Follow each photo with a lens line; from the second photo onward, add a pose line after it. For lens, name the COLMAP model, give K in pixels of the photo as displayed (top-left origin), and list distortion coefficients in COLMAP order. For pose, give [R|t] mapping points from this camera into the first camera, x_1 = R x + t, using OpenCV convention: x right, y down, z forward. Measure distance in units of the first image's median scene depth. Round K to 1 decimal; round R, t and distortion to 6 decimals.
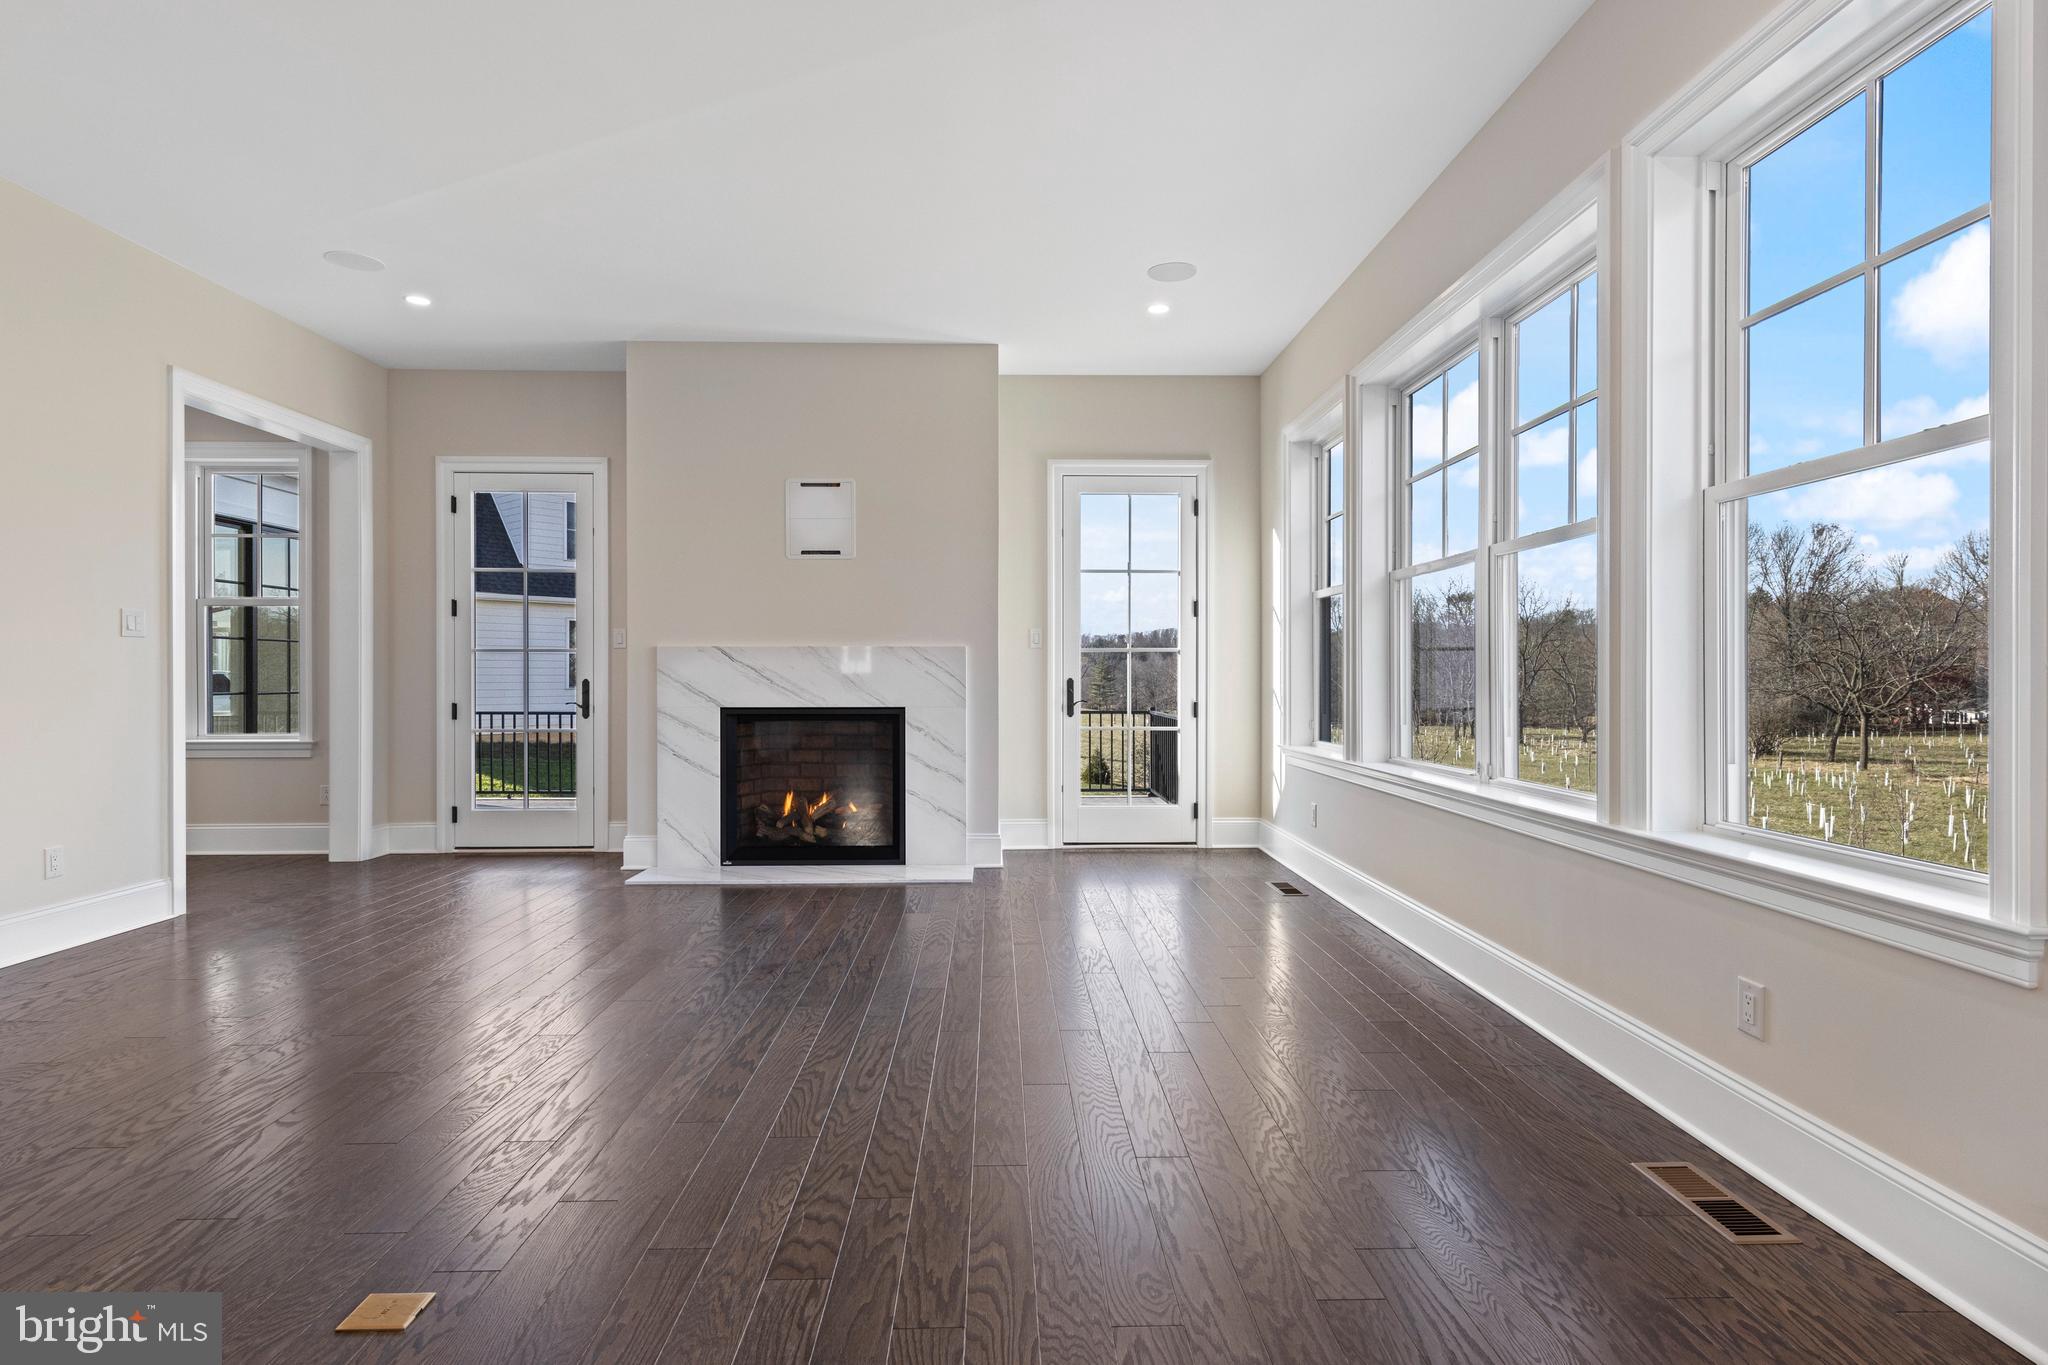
lens RADIAL K [[1058.1, 0, 1027.7], [0, 1058.1, 665.0], [0, 0, 1]] dist [0.020601, 0.000193]
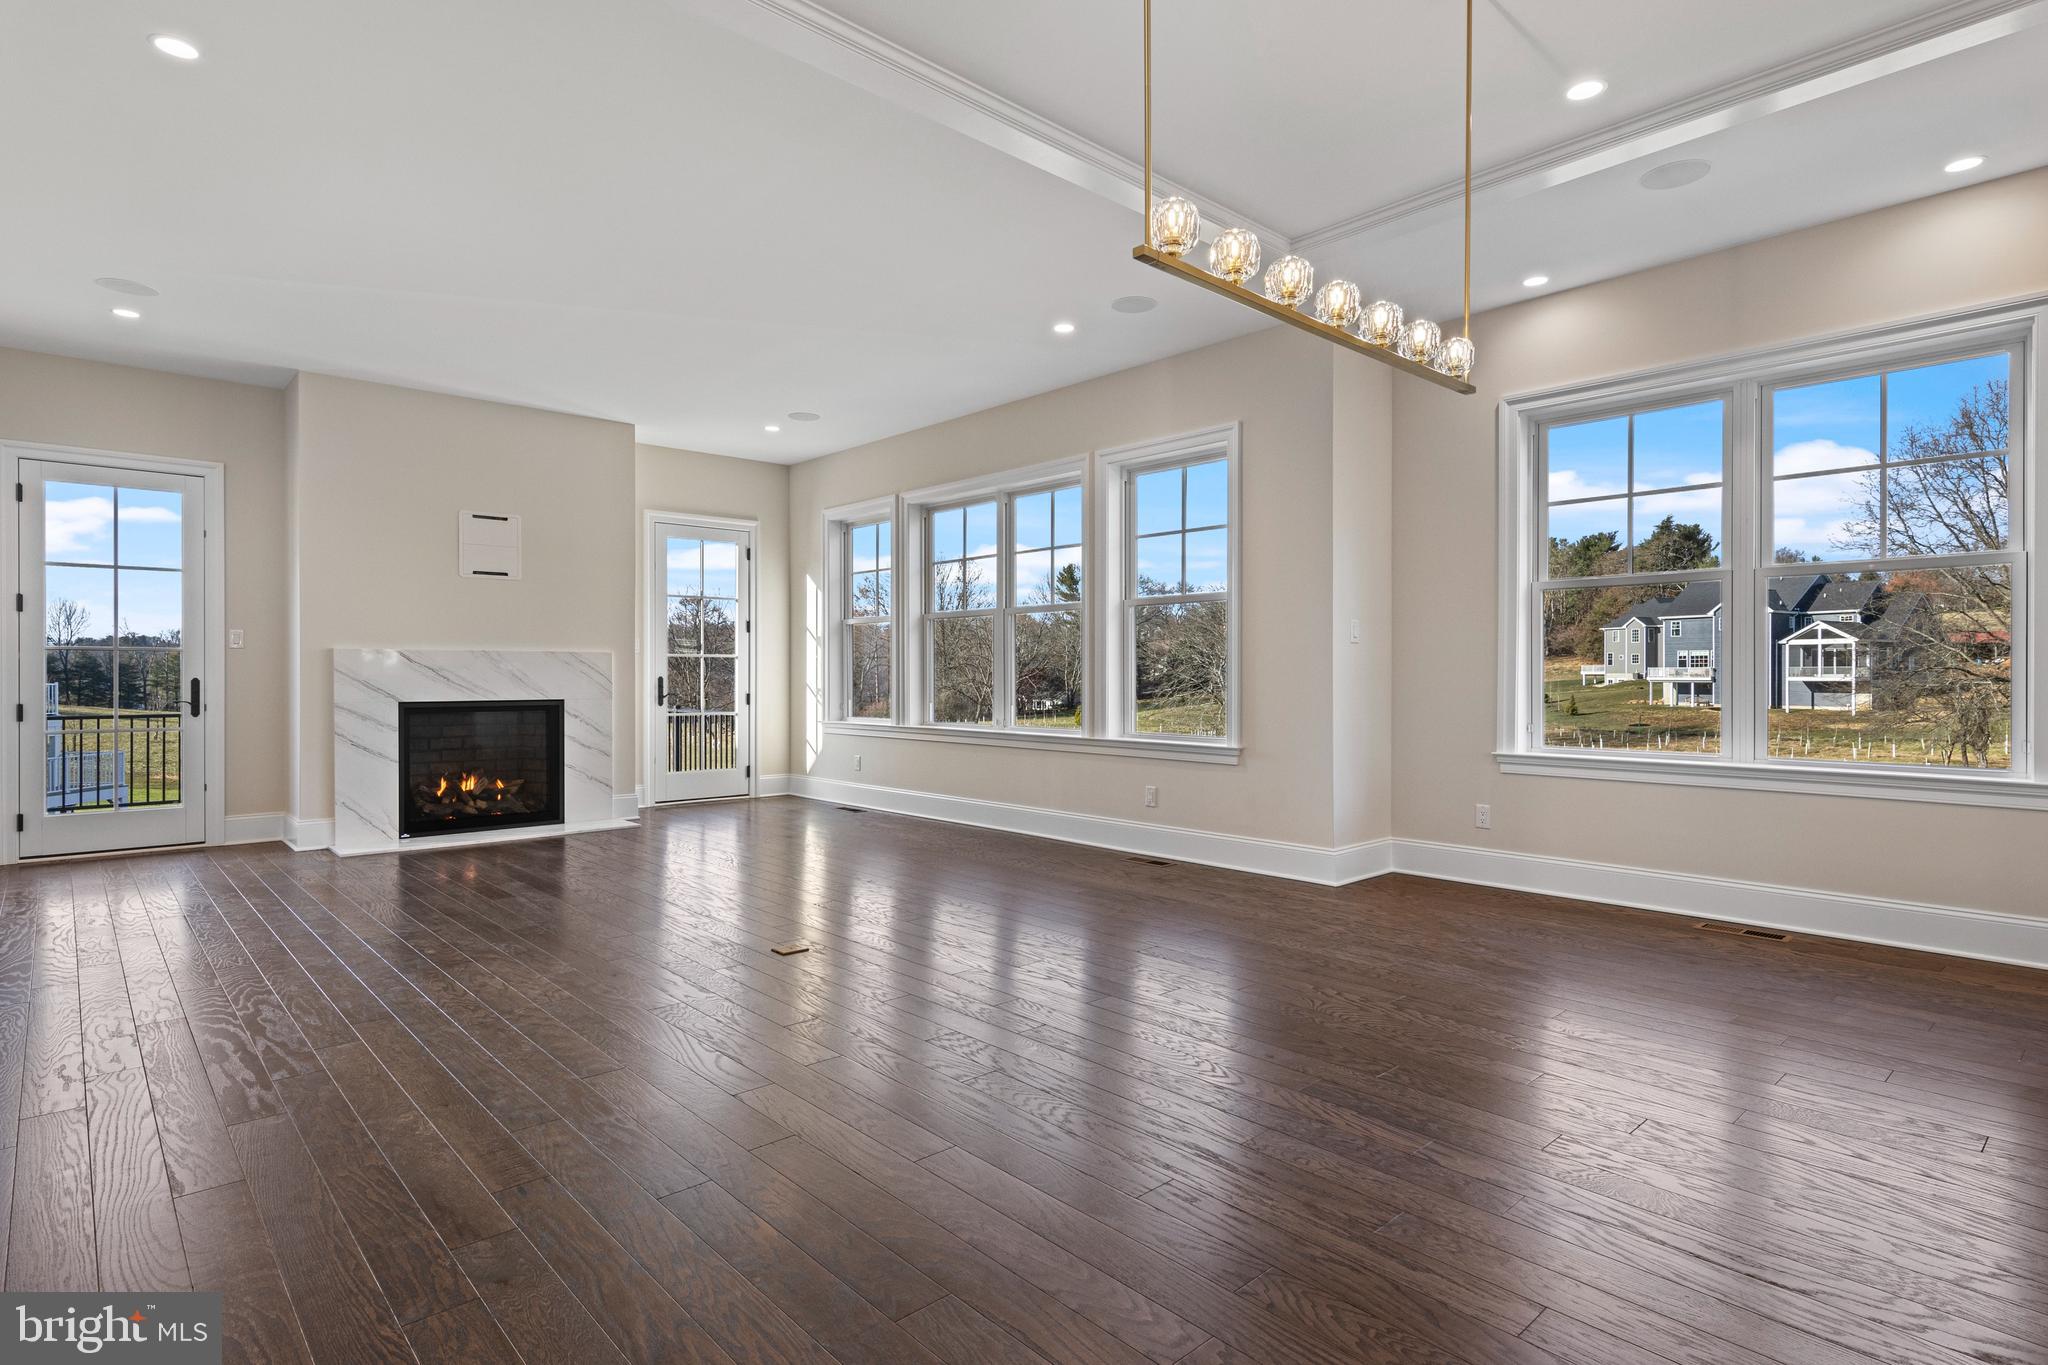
lens RADIAL K [[1058.1, 0, 1017.8], [0, 1058.1, 685.9], [0, 0, 1]] dist [0.020601, 0.000193]
pose [[0.765991, -0.008166, 0.642799, -0.494512], [-0.004497, 0.999827, 0.018061, -0.001866], [-0.642835, -0.016726, 0.765822, -0.311686]]
